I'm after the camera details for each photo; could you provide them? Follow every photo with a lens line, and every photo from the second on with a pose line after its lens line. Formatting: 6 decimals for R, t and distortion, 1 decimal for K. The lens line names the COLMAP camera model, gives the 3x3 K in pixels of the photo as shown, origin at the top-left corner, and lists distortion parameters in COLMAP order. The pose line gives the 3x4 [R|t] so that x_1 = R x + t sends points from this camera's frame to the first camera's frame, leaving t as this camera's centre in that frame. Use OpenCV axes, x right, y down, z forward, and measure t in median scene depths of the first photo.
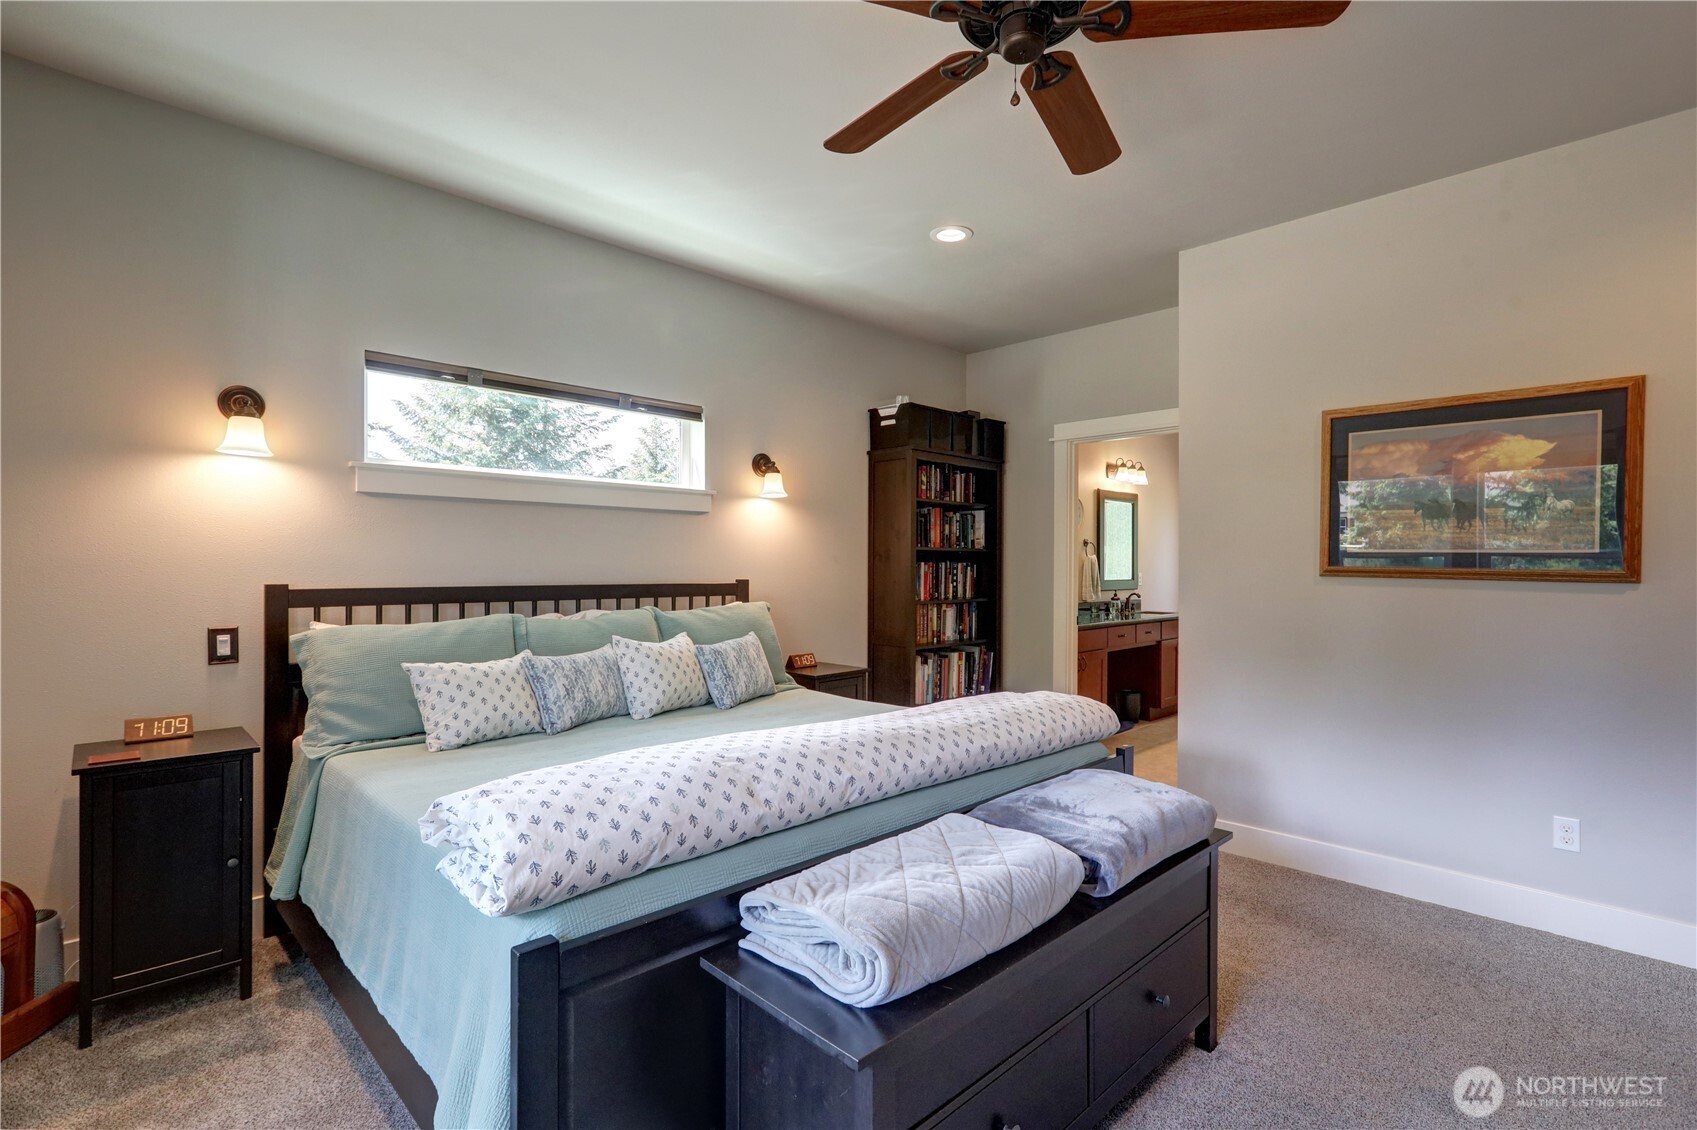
lens RADIAL K [[783.4, 0, 852.7], [0, 783.4, 561.9], [0, 0, 1]] dist [-0.010393, 0.002252]
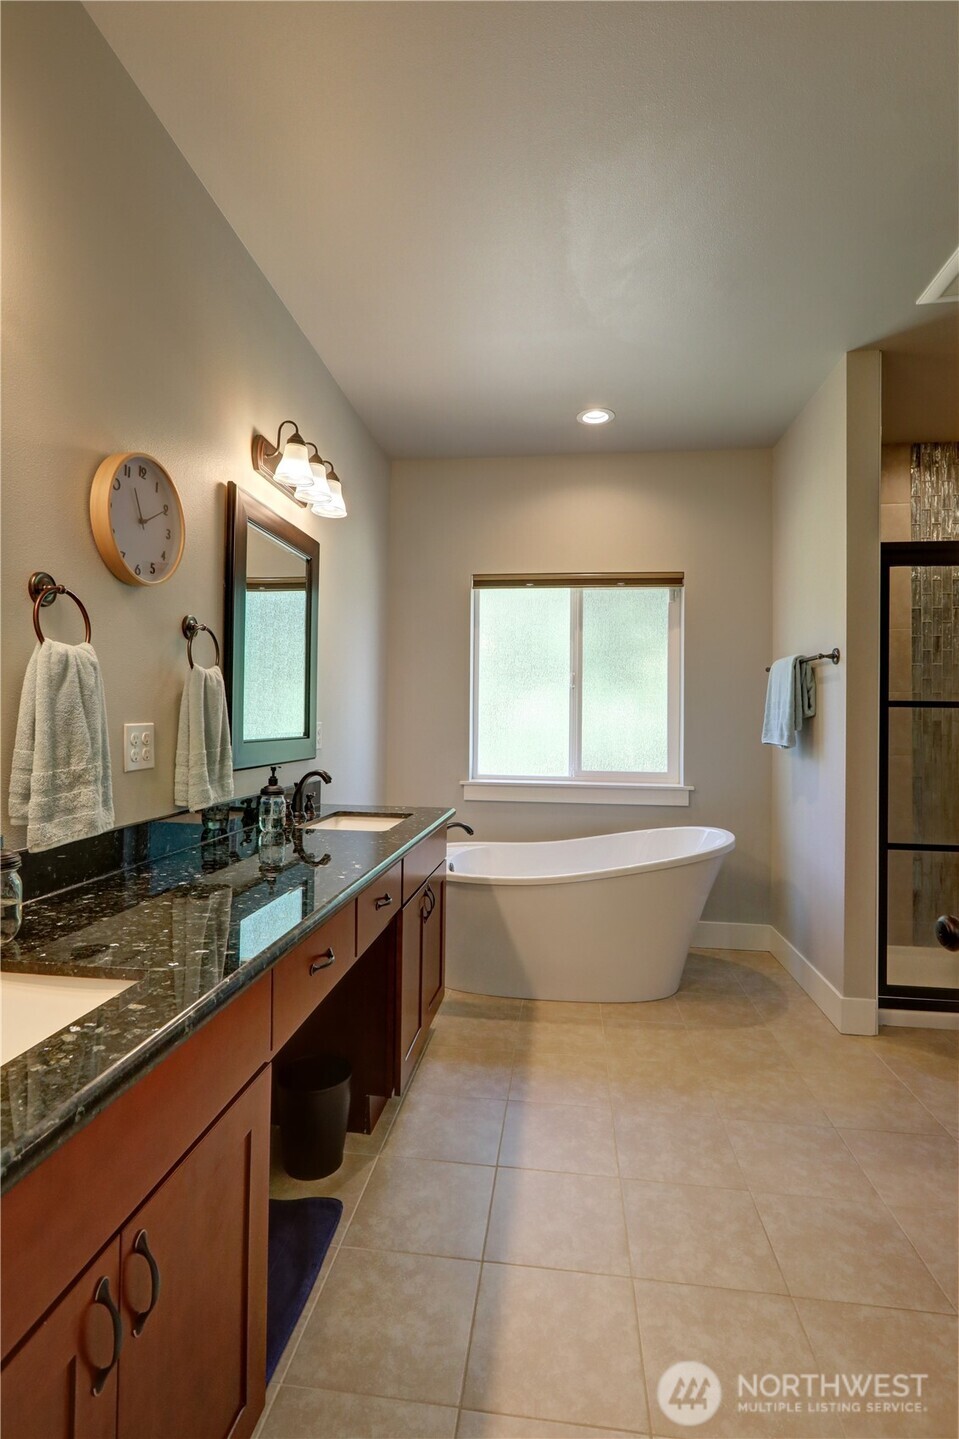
lens RADIAL K [[664.3, 0, 484.0], [0, 664.3, 716.3], [0, 0, 1]] dist [-0.010393, 0.002252]
pose [[0.775216, 0.009144, 0.631630, 0.273589], [-0.011918, 0.999929, 0.000152, 0.014239], [-0.631583, -0.007645, 0.775270, 0.884419]]
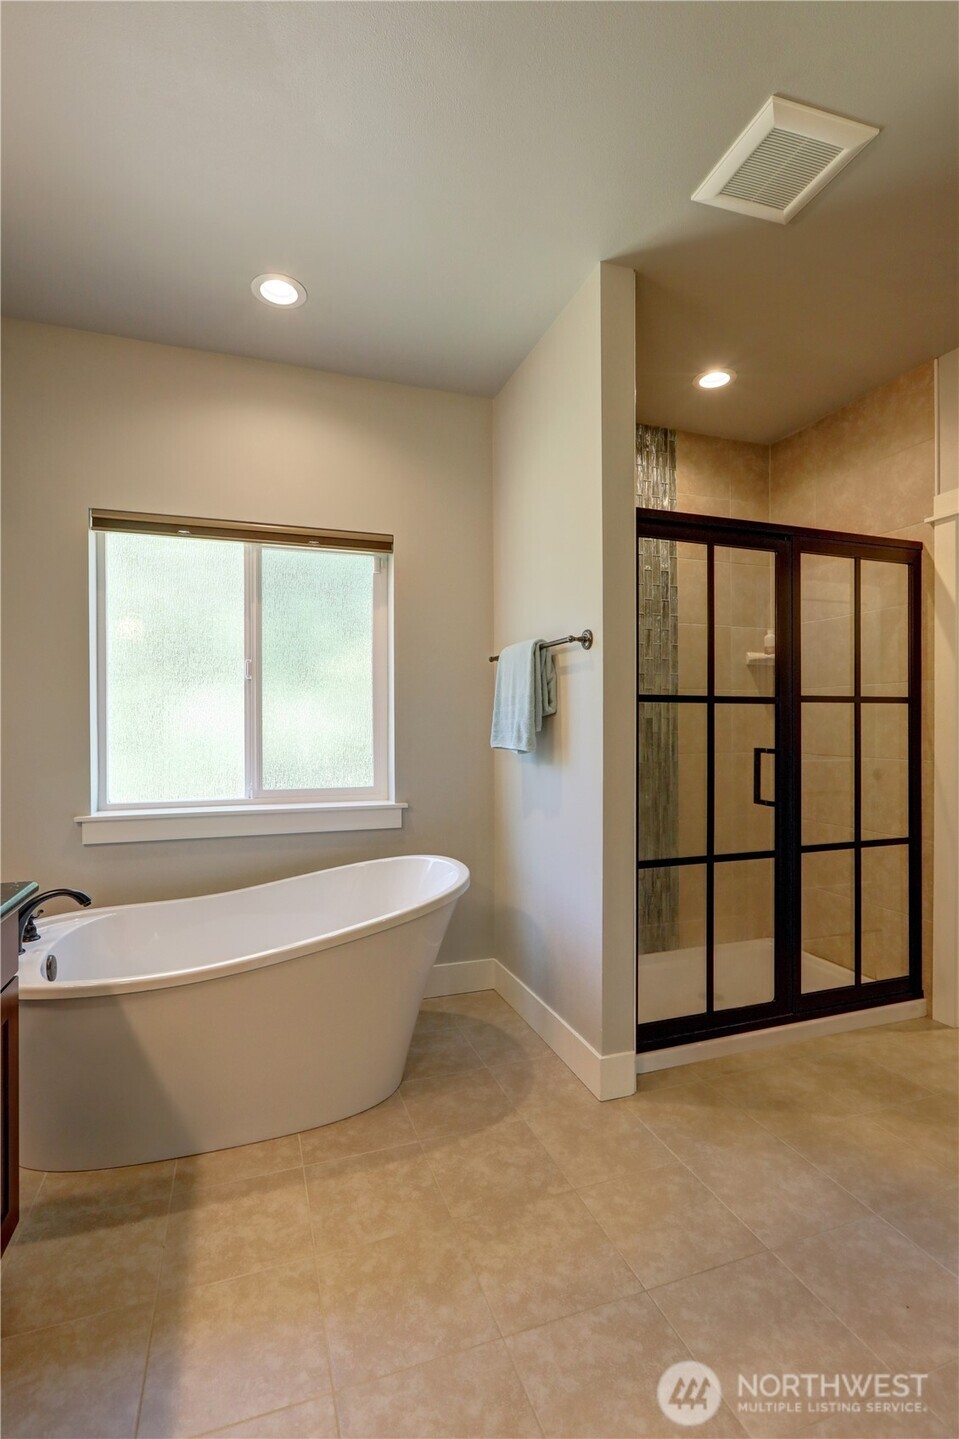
lens RADIAL K [[664.3, 0, 473.2], [0, 664.3, 720.2], [0, 0, 1]] dist [-0.010393, 0.002252]
pose [[0.414679, -0.000594, 0.909968, 0.395501], [0.001285, 0.999999, 0.000067, 0.015351], [-0.909967, 0.001142, 0.414679, 1.000457]]
